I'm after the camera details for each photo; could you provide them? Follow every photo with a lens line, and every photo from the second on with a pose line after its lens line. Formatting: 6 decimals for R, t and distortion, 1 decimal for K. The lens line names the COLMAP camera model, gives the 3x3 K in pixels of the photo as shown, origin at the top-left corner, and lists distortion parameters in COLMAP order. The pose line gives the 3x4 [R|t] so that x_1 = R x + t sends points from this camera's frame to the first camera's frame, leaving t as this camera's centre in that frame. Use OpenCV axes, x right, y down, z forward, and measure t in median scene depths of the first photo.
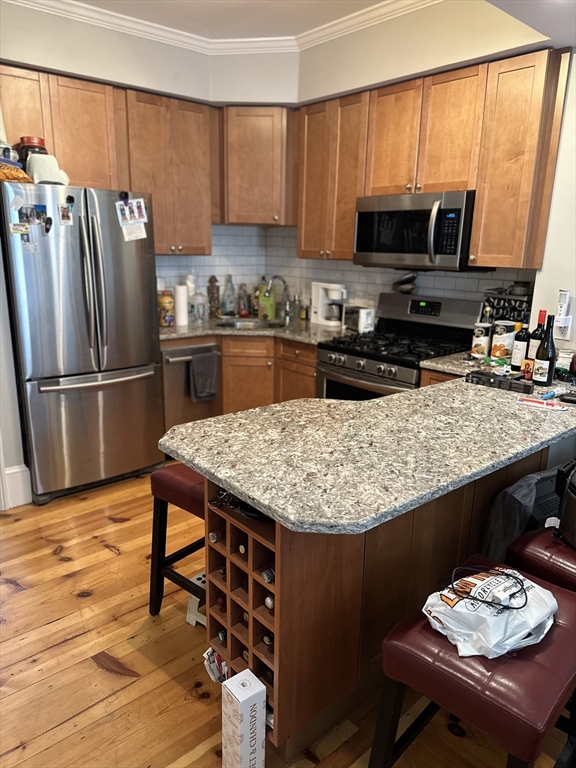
lens RADIAL K [[542.6, 0, 288.8], [0, 542.6, 389.0], [0, 0, 1]] dist [0.028177, -0.034555]
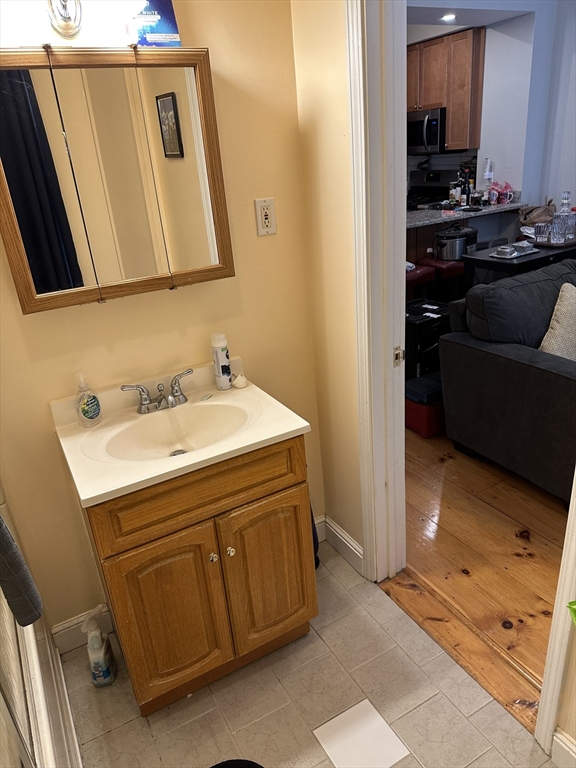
lens RADIAL K [[542.6, 0, 286.7], [0, 542.6, 385.3], [0, 0, 1]] dist [0.028177, -0.034555]
pose [[0.971558, -0.012081, -0.236494, 0.227725], [0.050267, 0.986459, 0.156112, 0.238709], [0.231405, -0.163560, 0.959010, -1.001795]]
